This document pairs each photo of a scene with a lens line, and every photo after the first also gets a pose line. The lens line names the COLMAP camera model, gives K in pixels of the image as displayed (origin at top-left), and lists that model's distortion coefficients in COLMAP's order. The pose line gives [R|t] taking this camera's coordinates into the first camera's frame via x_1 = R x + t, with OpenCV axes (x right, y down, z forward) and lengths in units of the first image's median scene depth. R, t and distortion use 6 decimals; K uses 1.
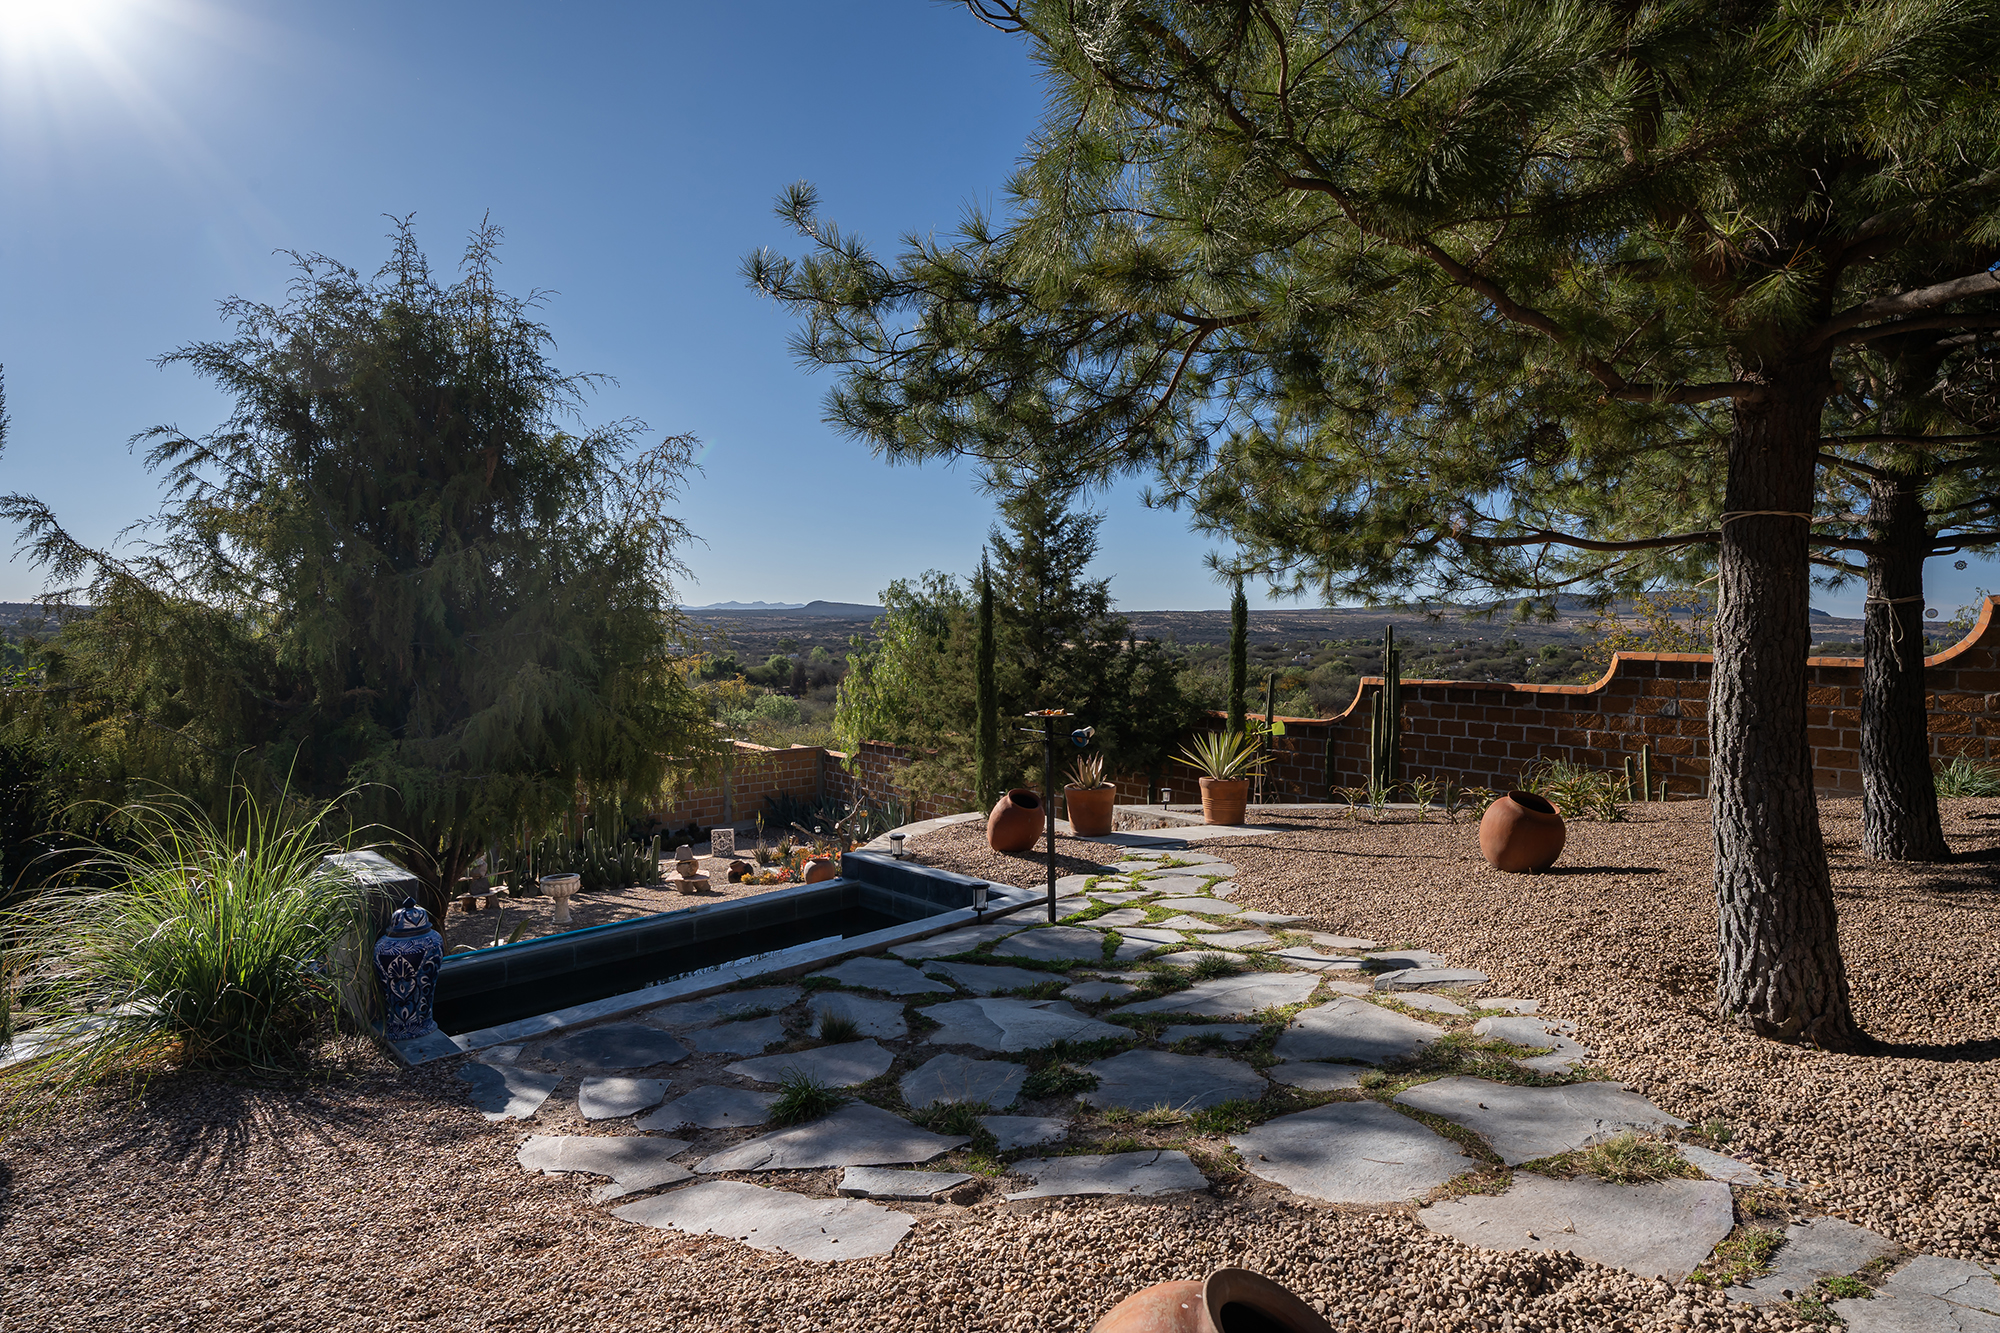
lens RADIAL K [[1019.4, 0, 989.8], [0, 1019.4, 655.3], [0, 0, 1]] dist [-0.023103, 0.004260]
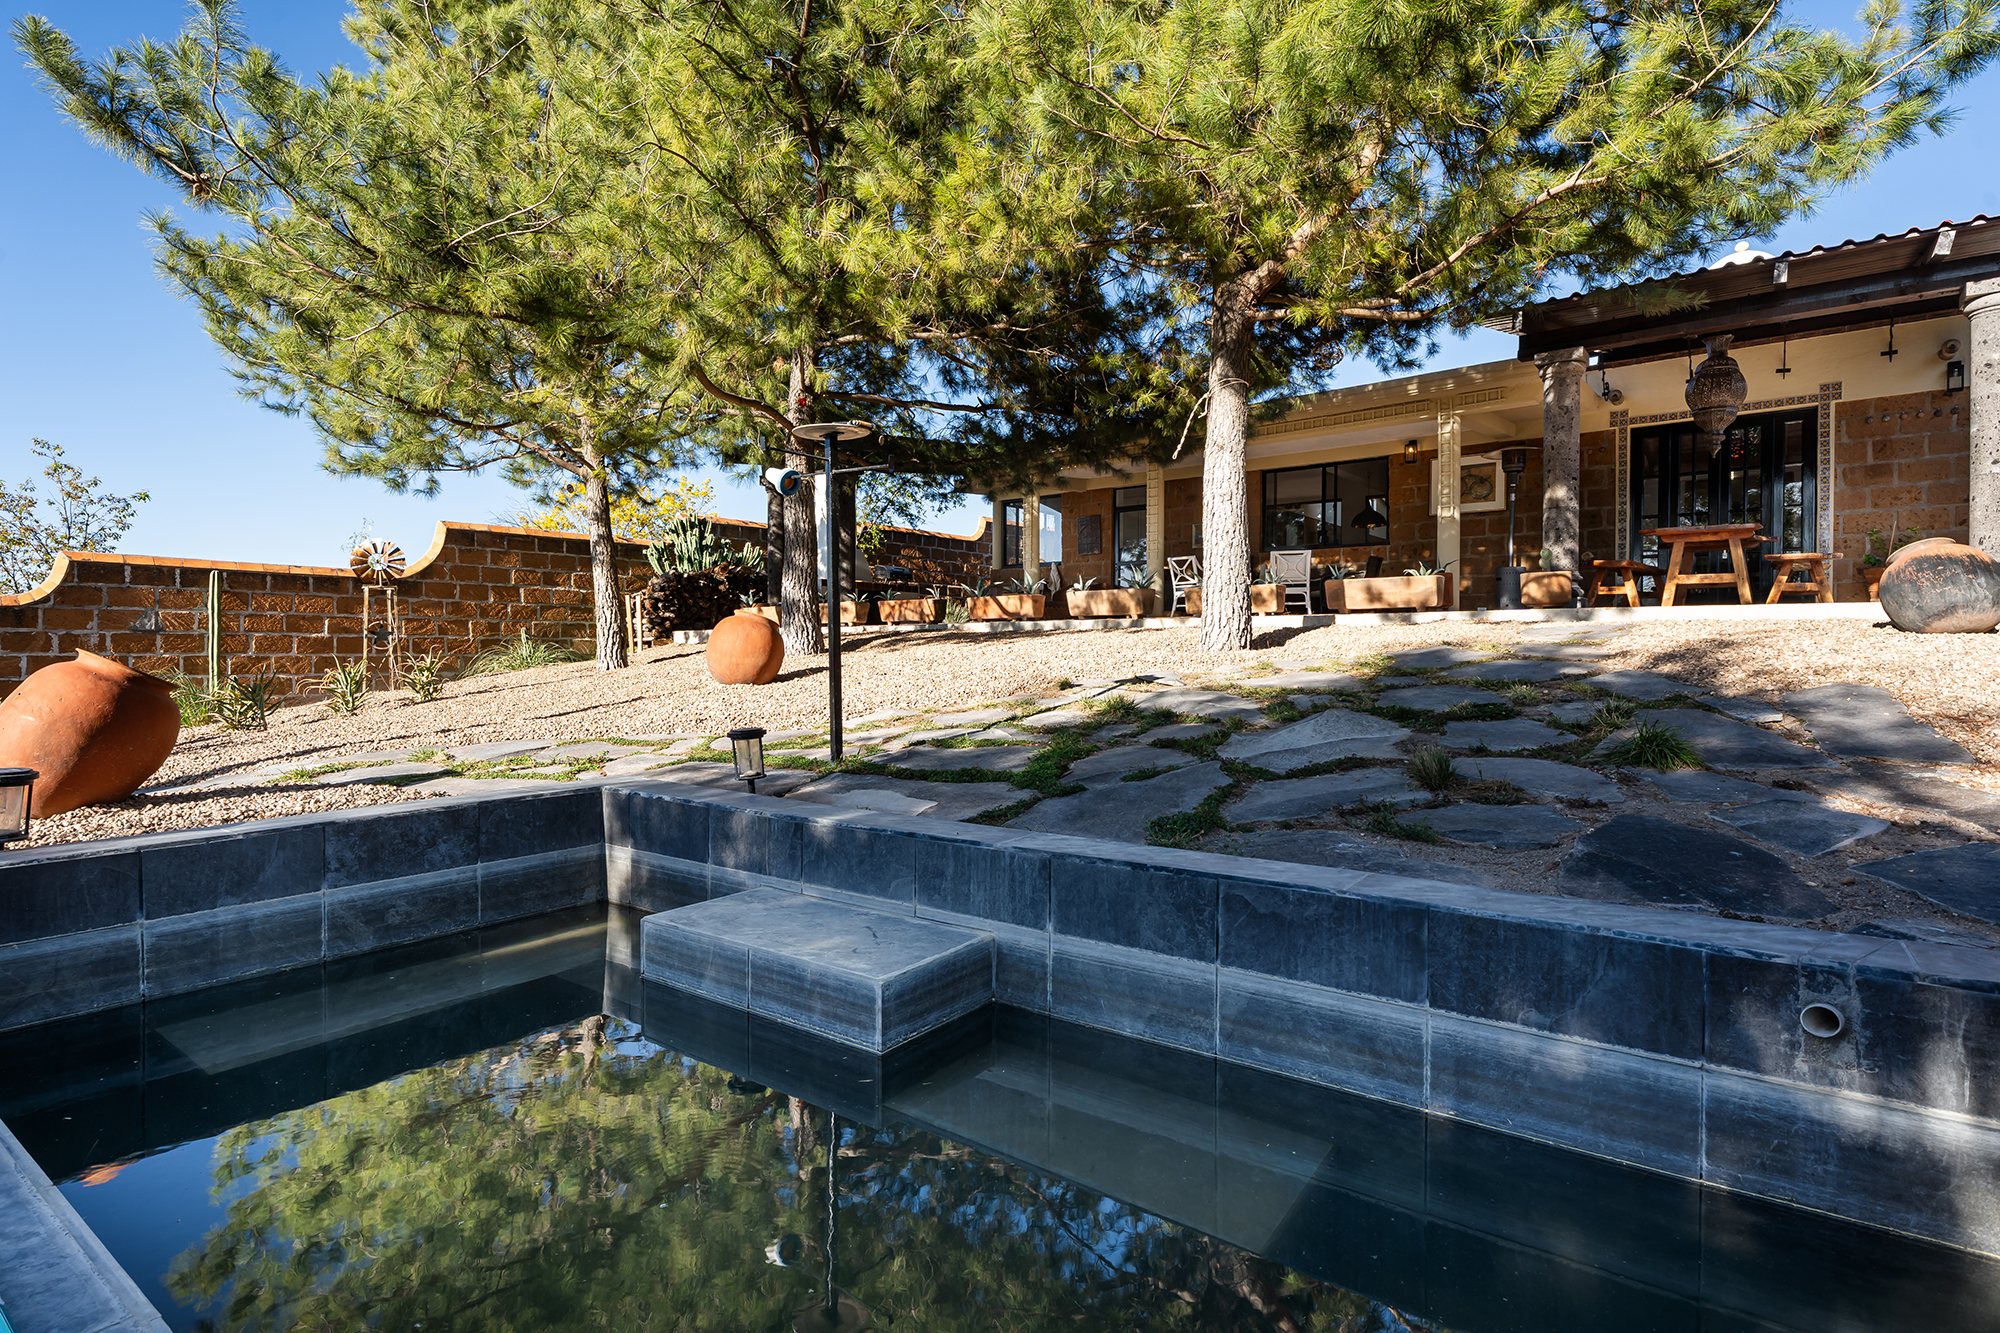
lens RADIAL K [[987.0, 0, 993.8], [0, 987.0, 653.7], [0, 0, 1]] dist [-0.004229, -0.000075]
pose [[-0.155638, -0.009890, 0.987765, -0.954342], [0.018419, 0.999747, 0.012912, 0.319270], [-0.987642, 0.020203, -0.155416, 1.692633]]
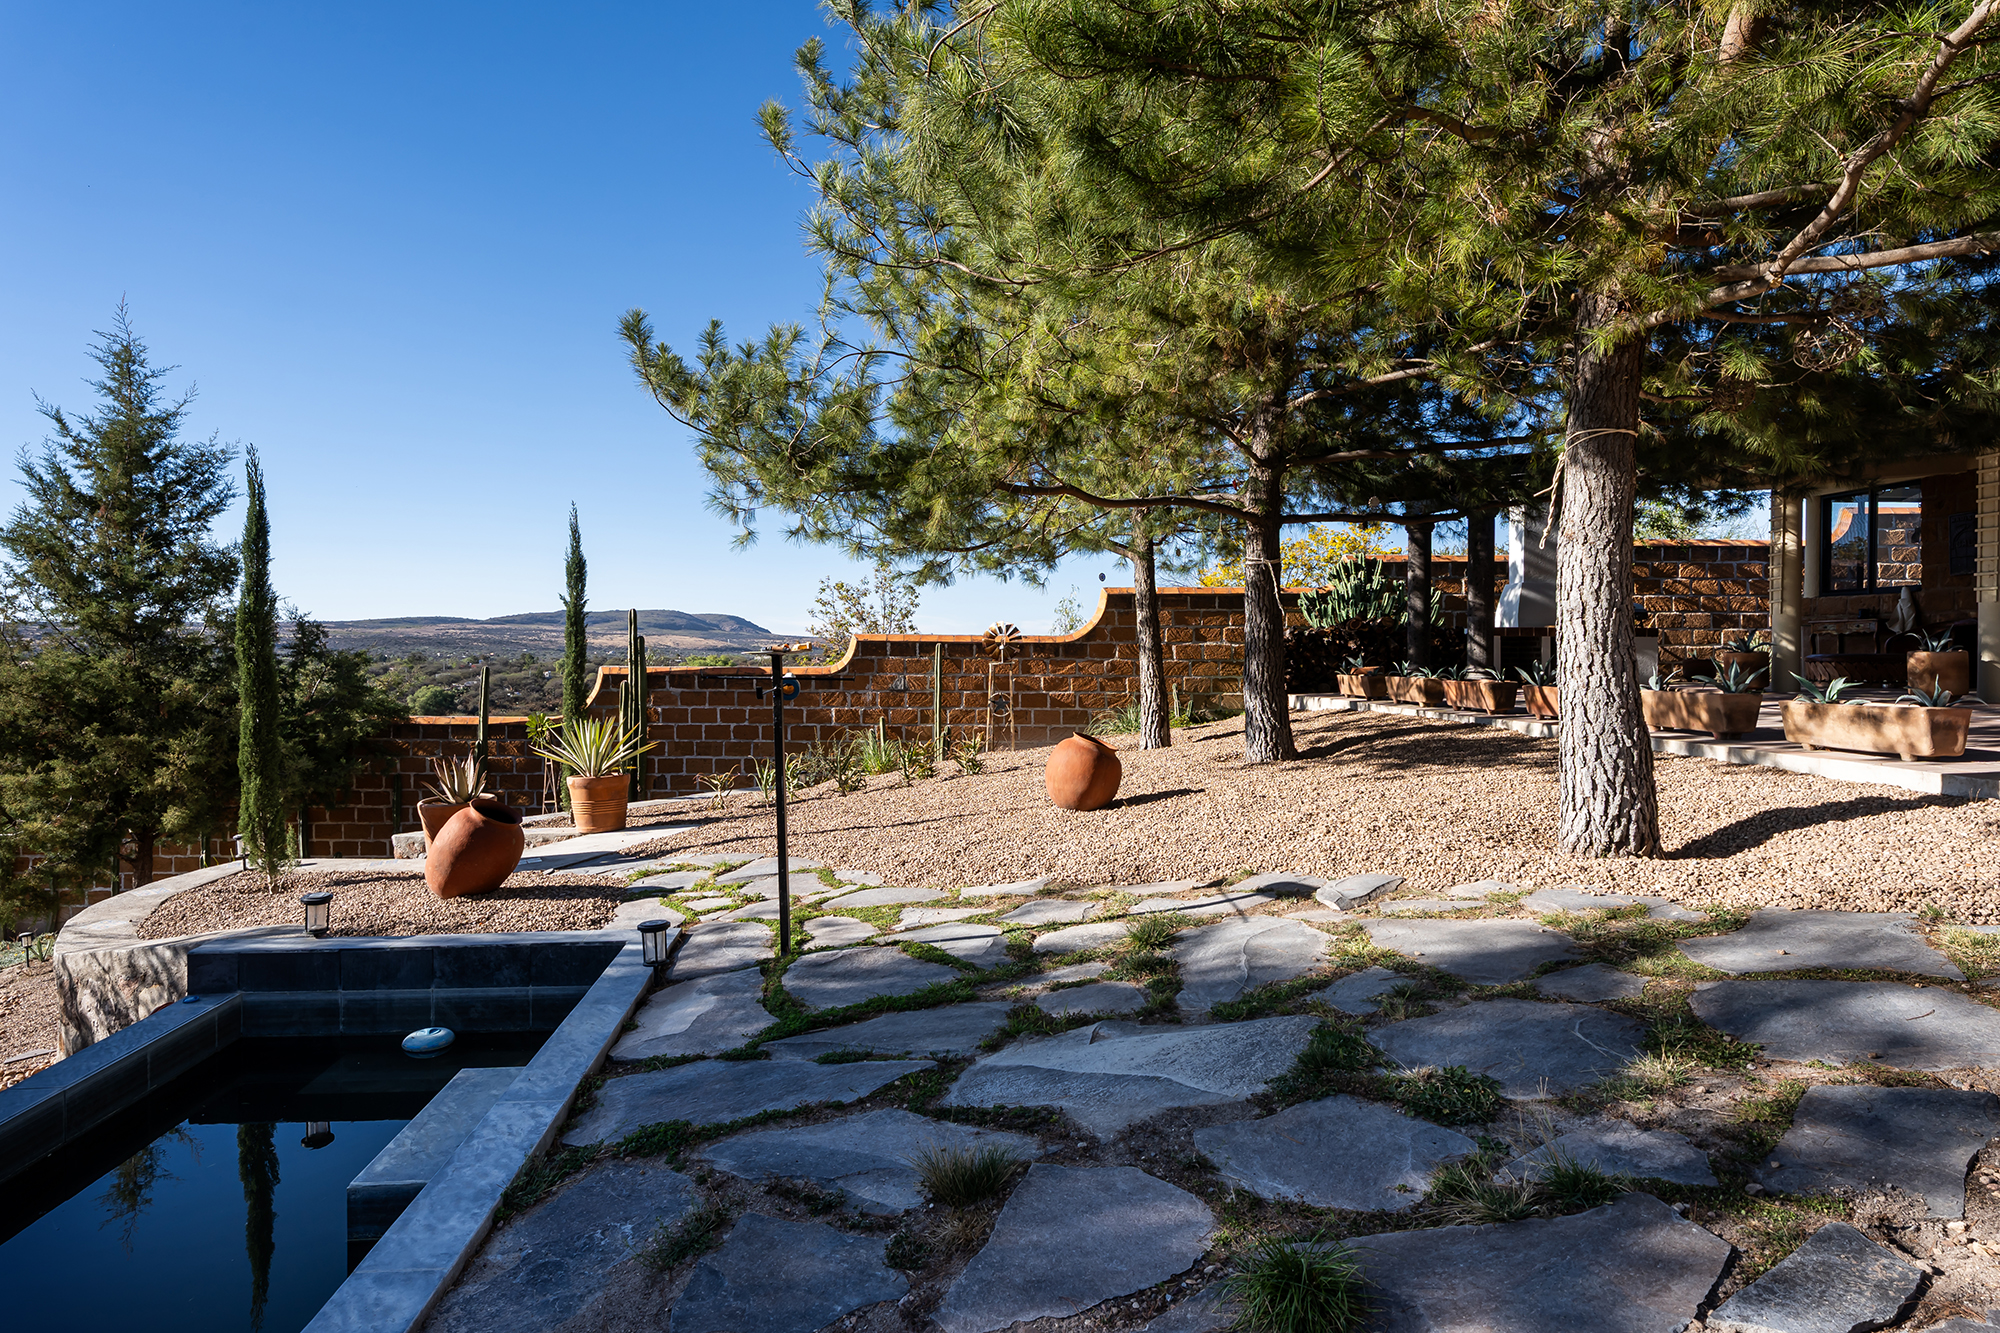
lens RADIAL K [[1050.4, 0, 946.8], [0, 1050.4, 663.6], [0, 0, 1]] dist [-0.002777, -0.000179]
pose [[0.654381, -0.015156, 0.756013, -0.683772], [0.020279, 0.999791, 0.002490, 0.112420], [-0.755893, 0.013702, 0.654551, 0.762940]]
